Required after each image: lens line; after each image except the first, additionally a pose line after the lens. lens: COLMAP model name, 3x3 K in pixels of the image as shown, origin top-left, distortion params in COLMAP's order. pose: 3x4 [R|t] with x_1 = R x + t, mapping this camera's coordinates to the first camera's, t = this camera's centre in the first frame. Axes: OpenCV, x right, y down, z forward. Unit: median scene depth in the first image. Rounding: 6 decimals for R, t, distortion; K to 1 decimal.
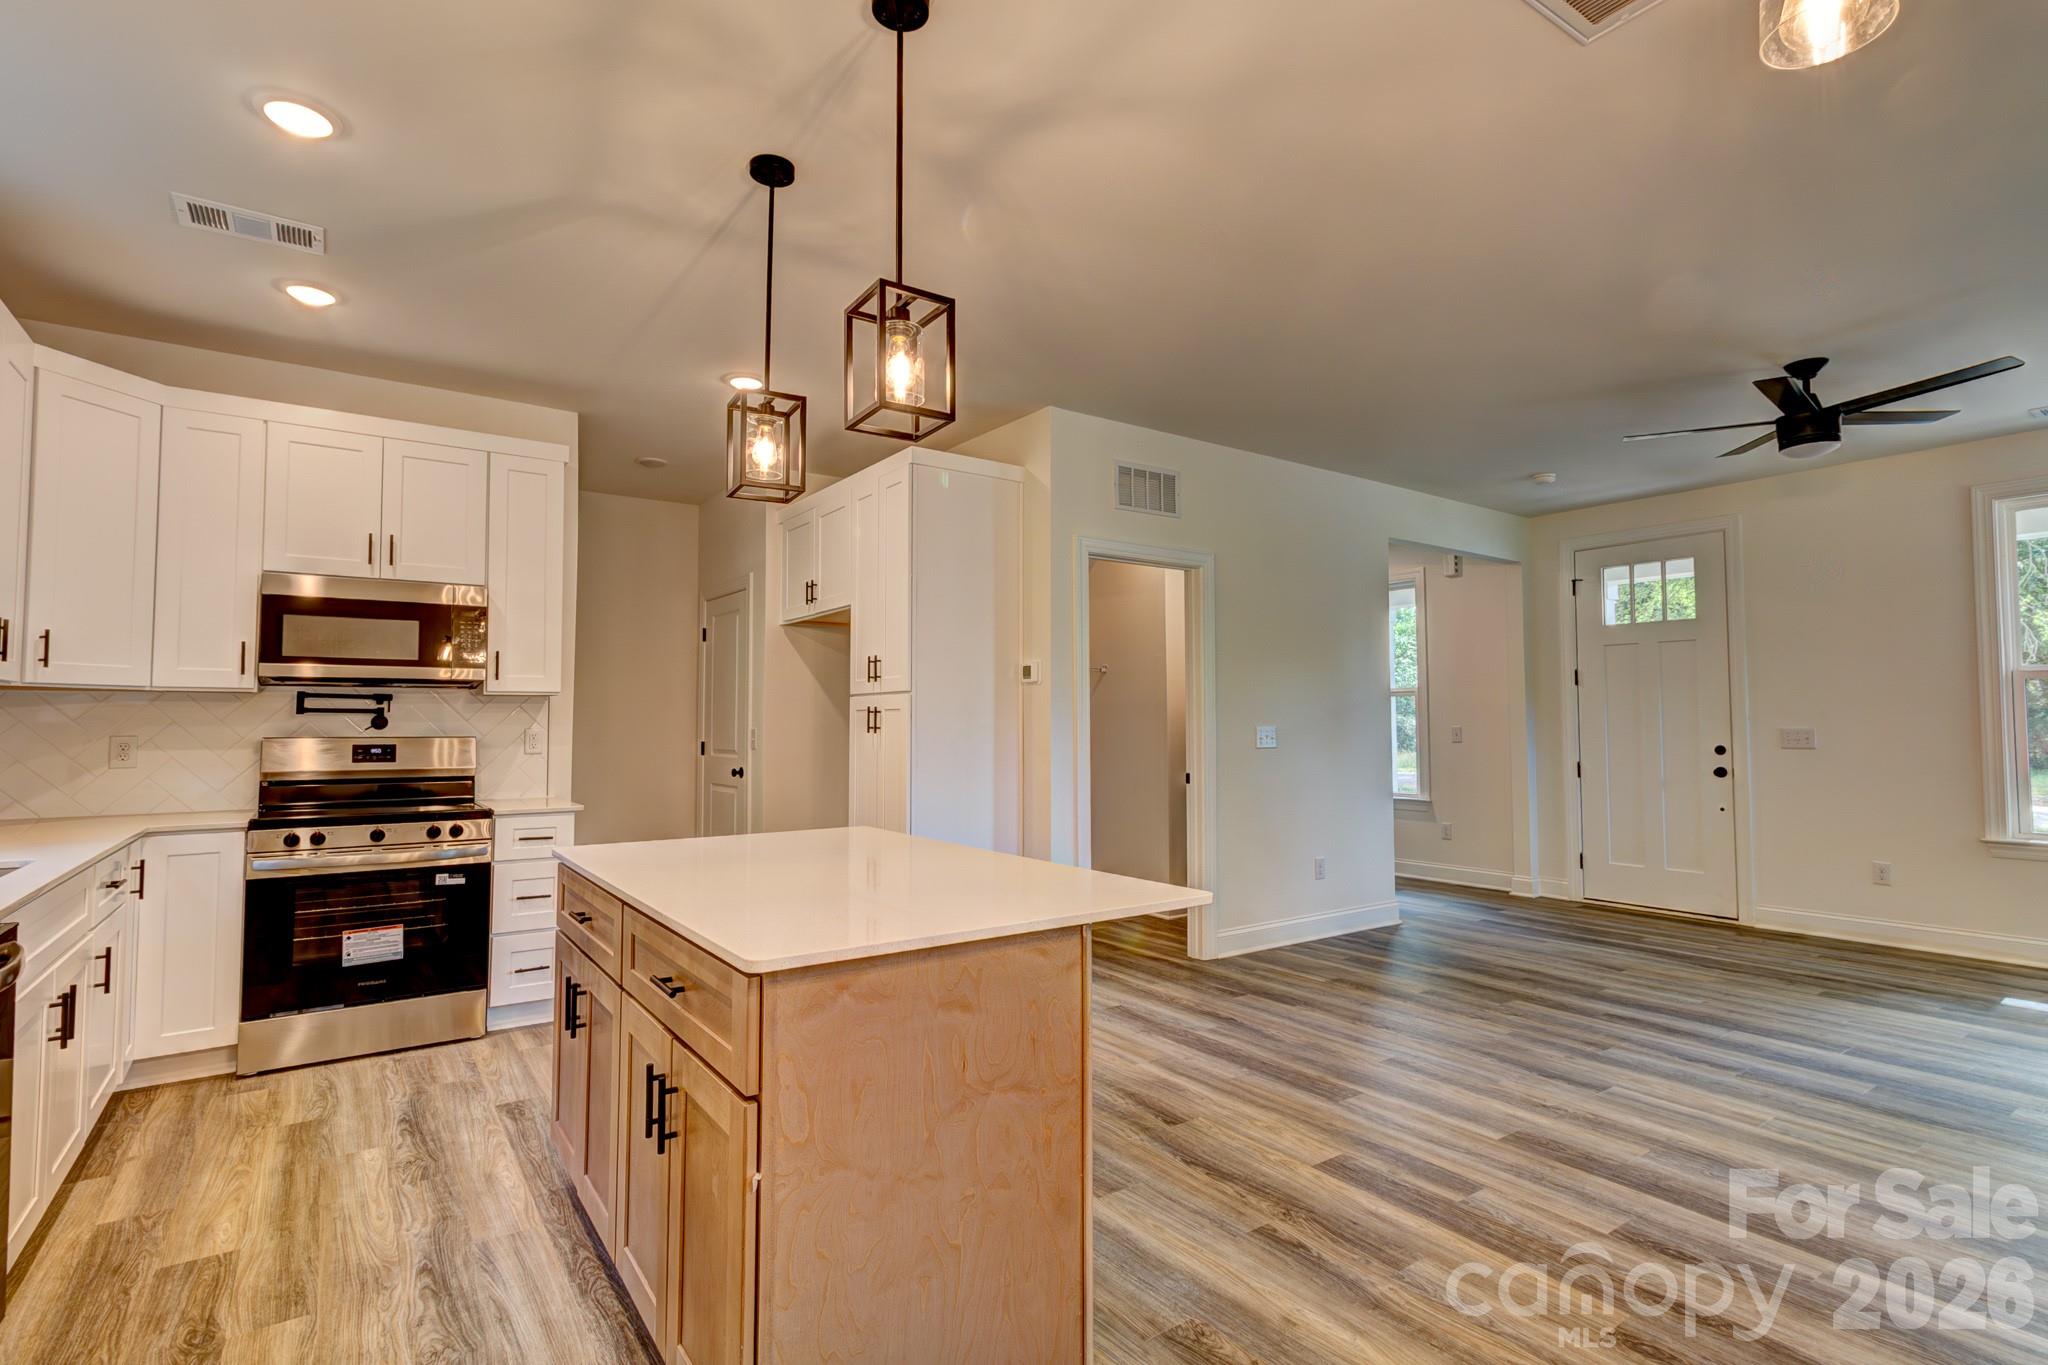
lens RADIAL K [[977.4, 0, 1021.3], [0, 977.4, 675.0], [0, 0, 1]] dist [0.006805, 0.000216]
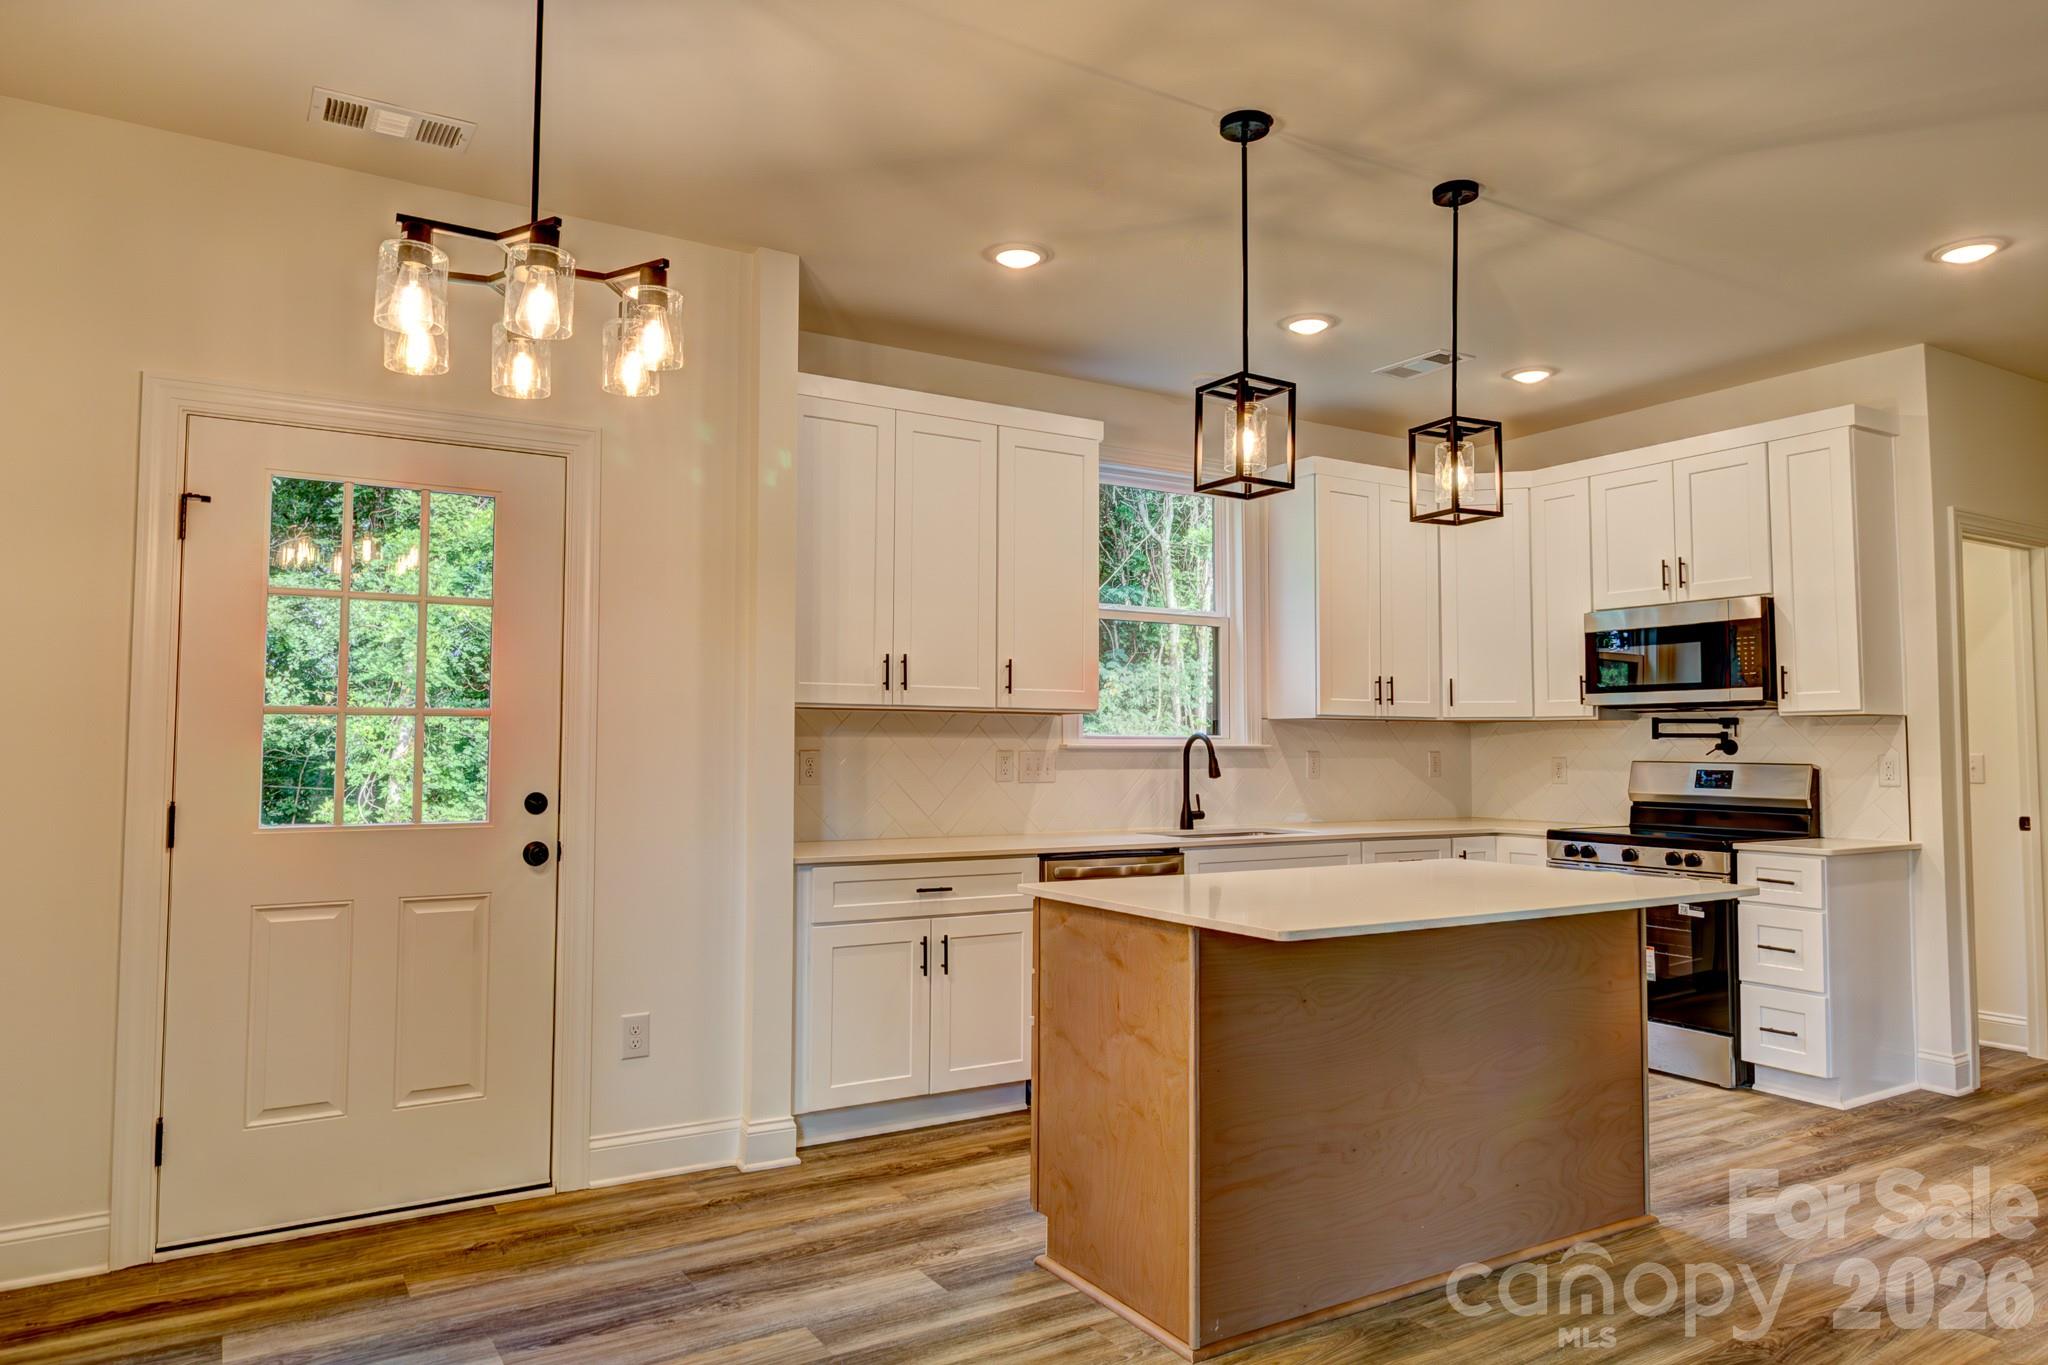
lens RADIAL K [[1311.3, 0, 1016.7], [0, 1311.3, 676.9], [0, 0, 1]] dist [0.002658, -0.001460]
pose [[-0.063681, -0.050860, -0.996673, 0.777217], [0.045711, 0.997504, -0.053823, 0.019296], [0.996923, -0.048986, -0.061197, 0.443261]]
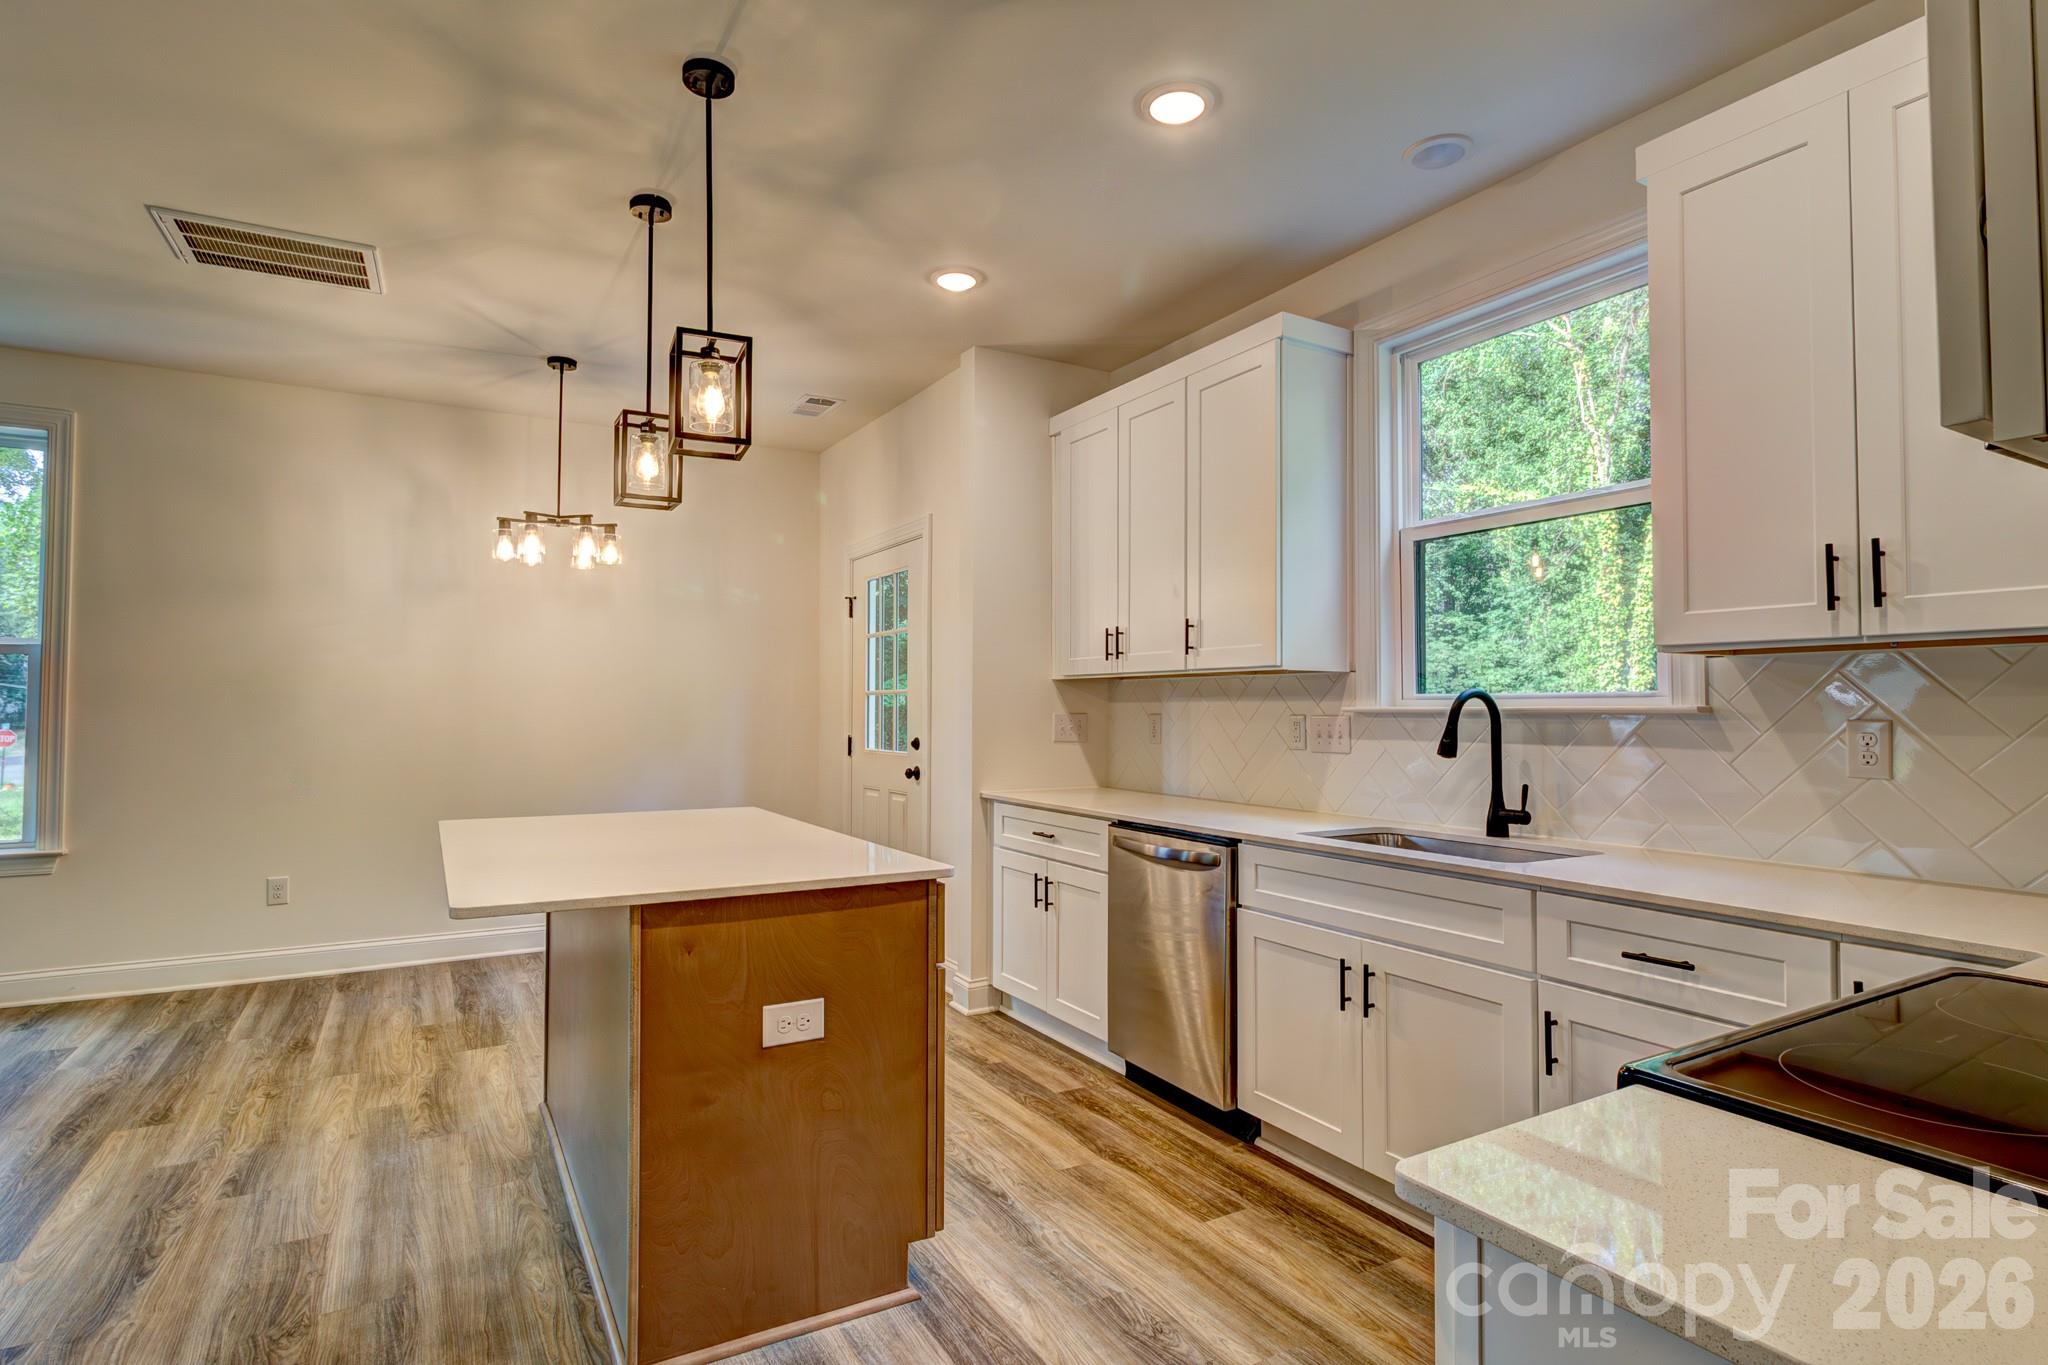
lens RADIAL K [[1039.6, 0, 1025.1], [0, 1039.6, 677.0], [0, 0, 1]] dist [0.001548, 0.000030]
pose [[-0.996307, 0.001433, 0.085852, -0.443973], [-0.005664, 0.996587, -0.082357, 0.068231], [-0.085677, -0.082539, -0.992898, 1.341470]]
